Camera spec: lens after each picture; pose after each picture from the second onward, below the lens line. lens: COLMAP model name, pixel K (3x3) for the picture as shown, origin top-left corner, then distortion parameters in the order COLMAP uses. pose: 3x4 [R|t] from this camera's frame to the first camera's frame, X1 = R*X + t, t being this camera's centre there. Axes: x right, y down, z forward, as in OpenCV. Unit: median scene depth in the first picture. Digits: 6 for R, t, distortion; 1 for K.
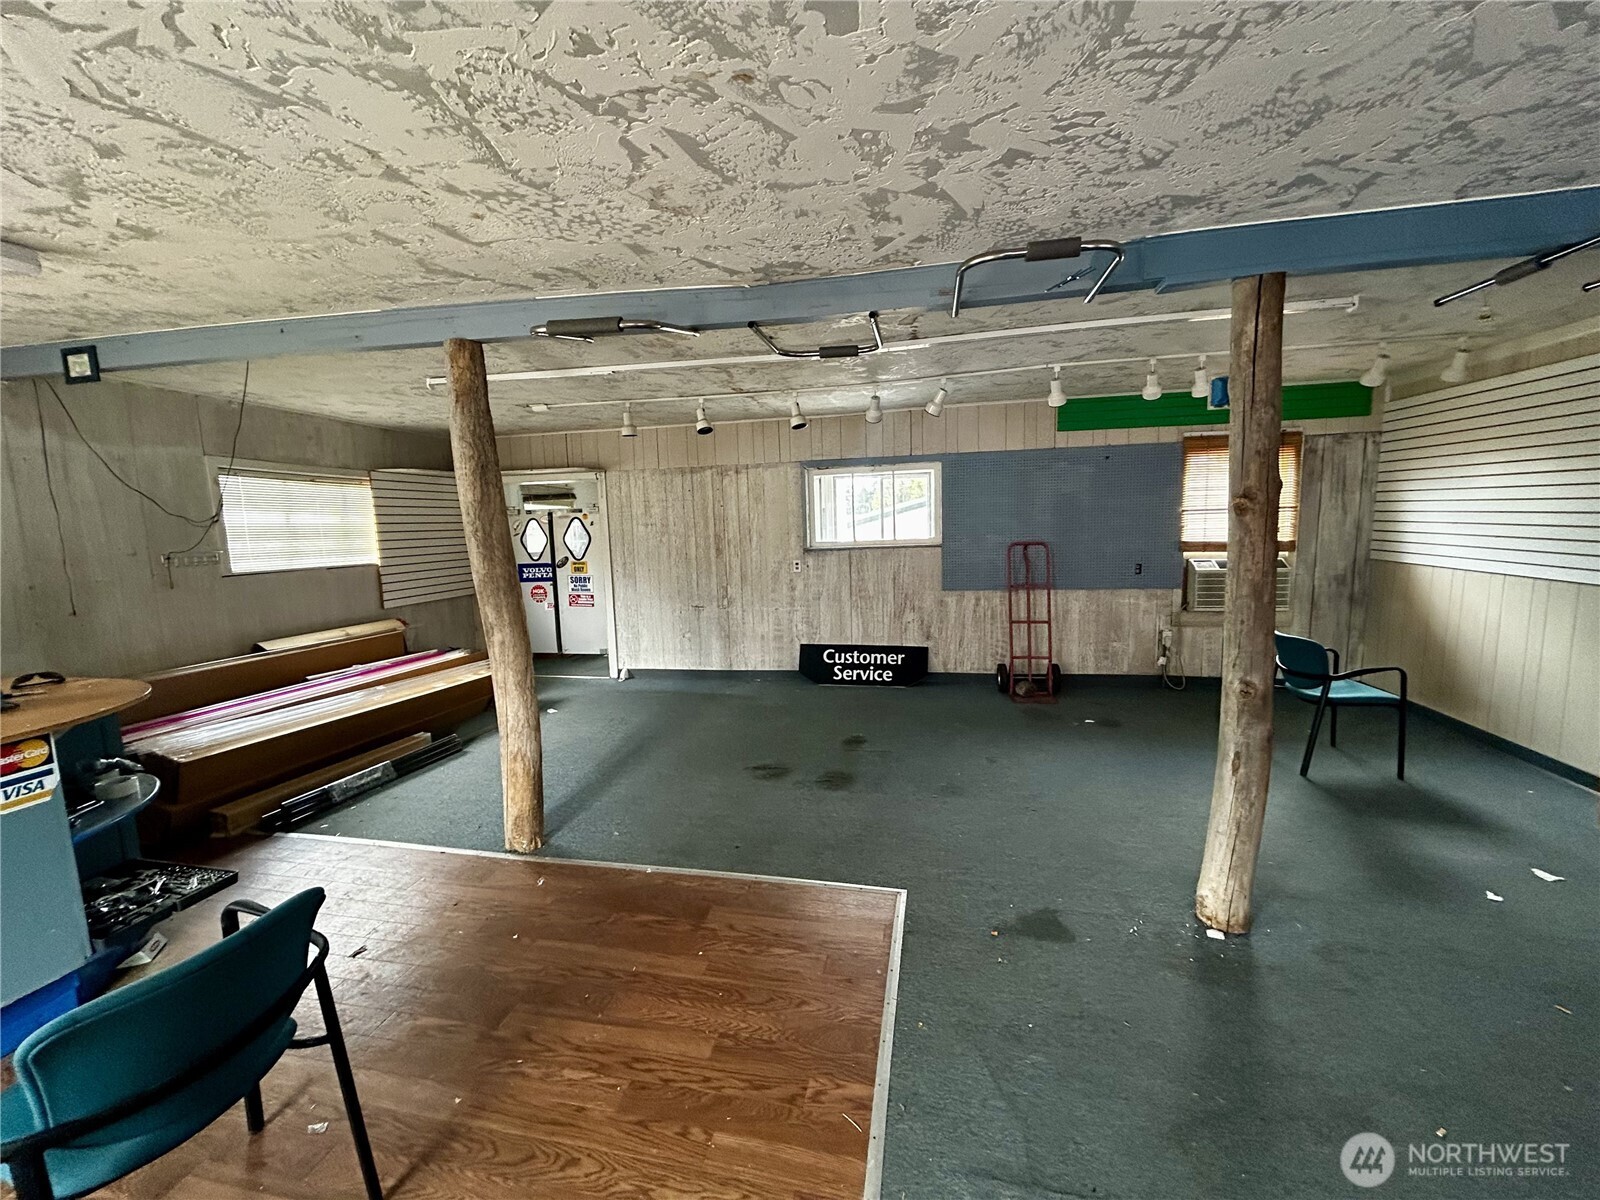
lens RADIAL K [[641.7, 0, 799.5], [0, 641.7, 597.5], [0, 0, 1]] dist [-0.001152, 0.000318]
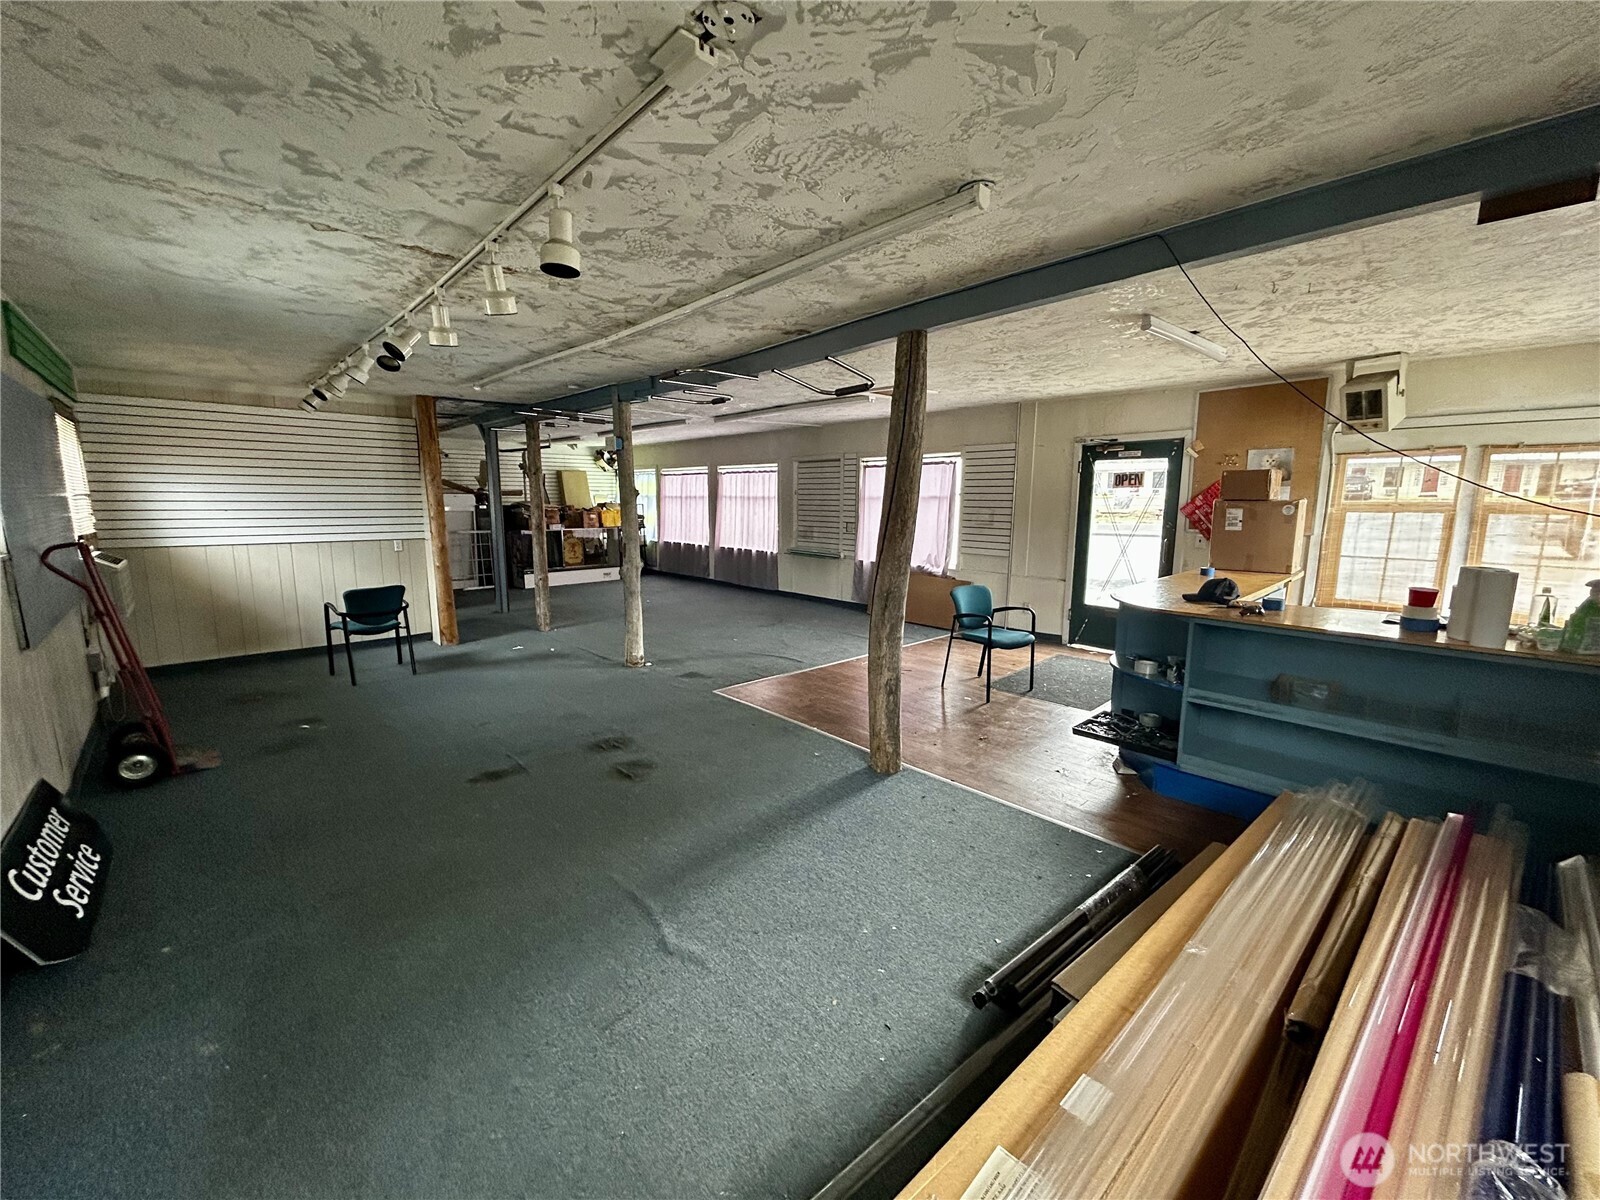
lens RADIAL K [[641.7, 0, 791.1], [0, 641.7, 589.7], [0, 0, 1]] dist [-0.001152, 0.000318]
pose [[-0.809056, -0.059621, 0.584700, -0.755324], [0.092761, 0.969419, 0.227205, -0.164989], [-0.580365, 0.238059, -0.778784, 1.539651]]
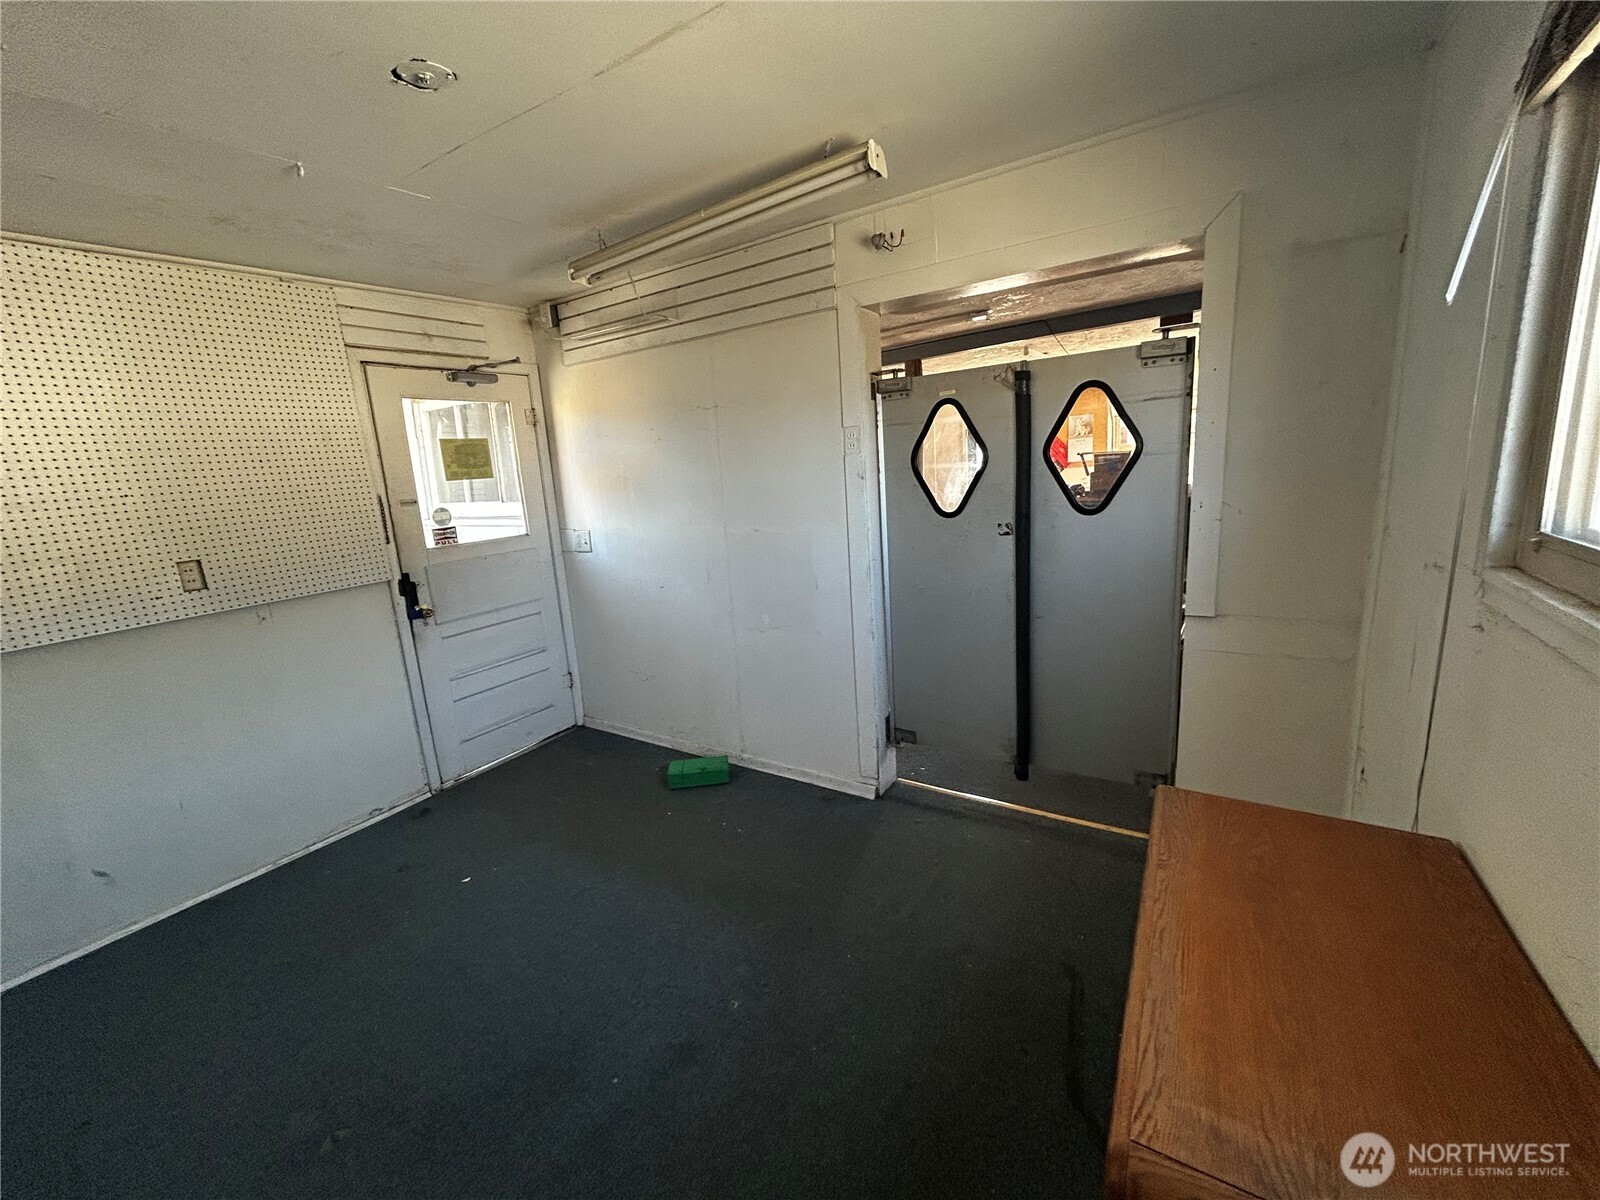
lens RADIAL K [[641.7, 0, 800.7], [0, 641.7, 594.8], [0, 0, 1]] dist [-0.001152, 0.000318]
pose [[-0.929404, 0.020878, 0.368474, -0.675183], [0.134744, 0.948675, 0.286112, -0.225721], [-0.343588, 0.315563, -0.884515, 2.304772]]
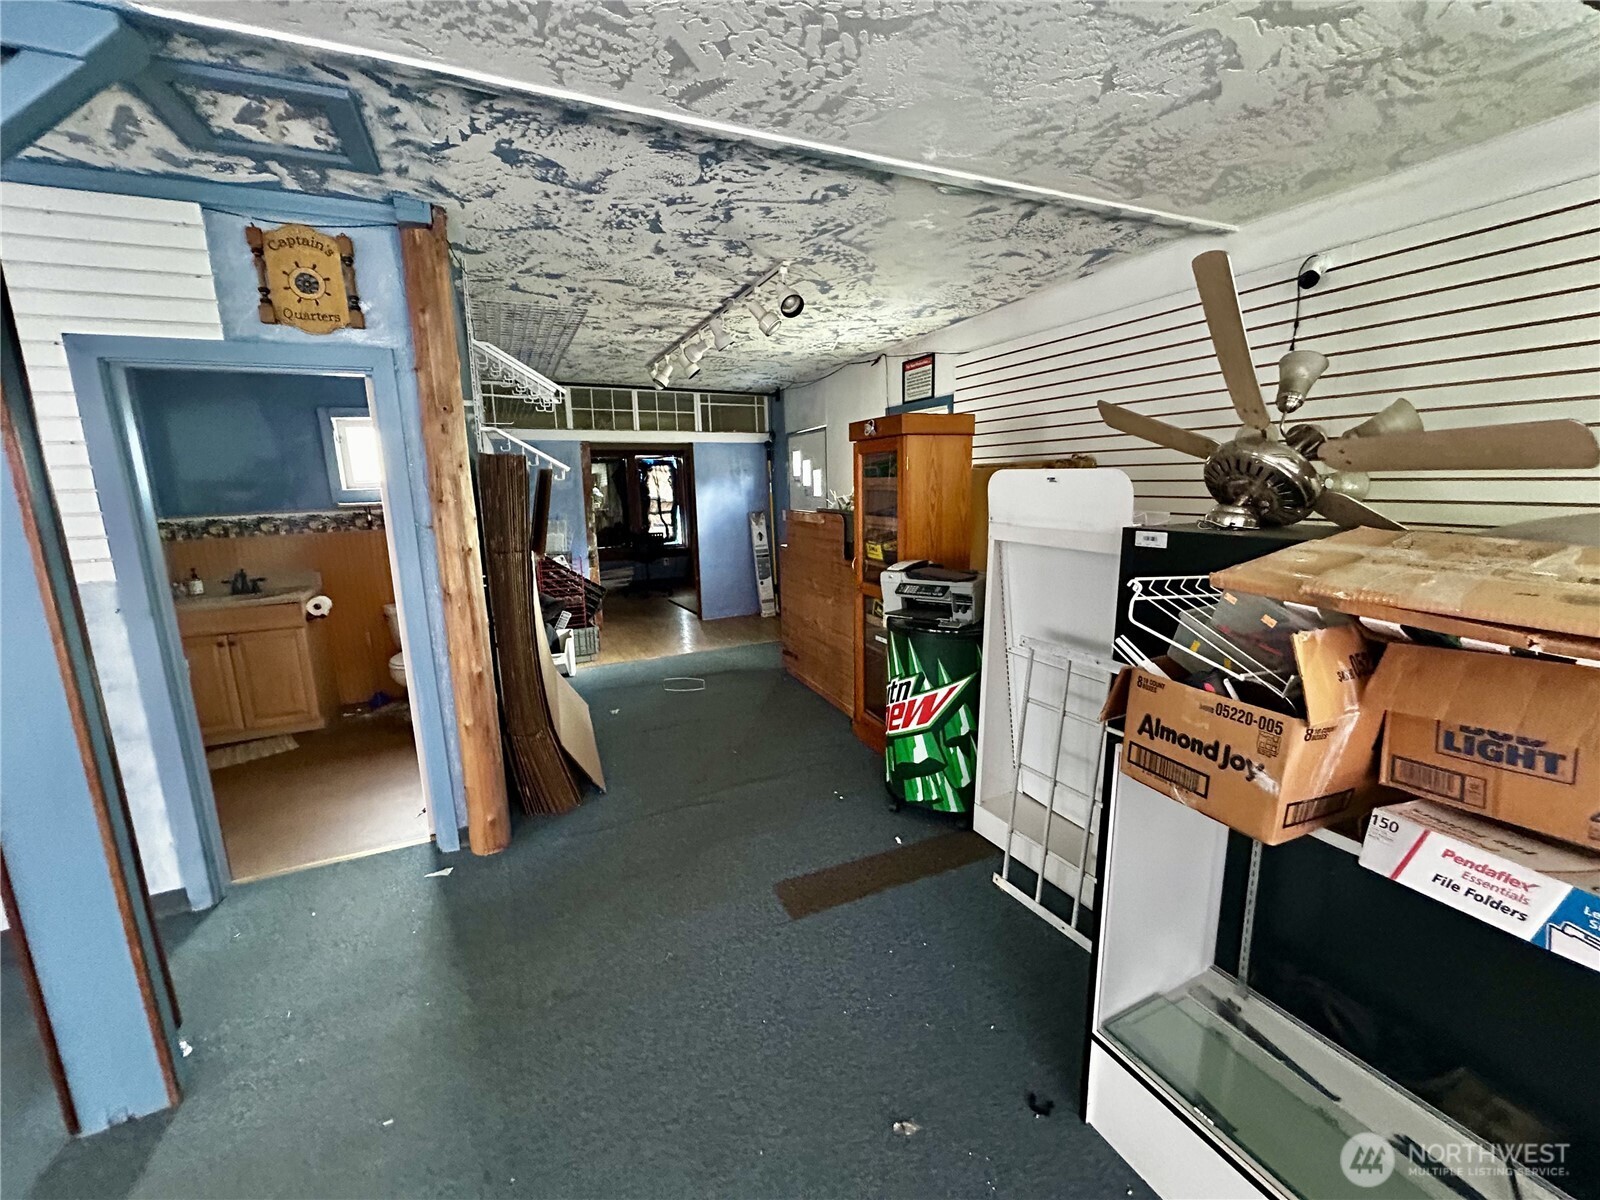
lens RADIAL K [[641.7, 0, 804.8], [0, 641.7, 598.2], [0, 0, 1]] dist [-0.001152, 0.000318]
pose [[0.802685, -0.102441, 0.587540, 1.423089], [0.076994, 0.994693, 0.068244, -0.016182], [-0.591413, -0.009541, 0.806312, -0.146038]]
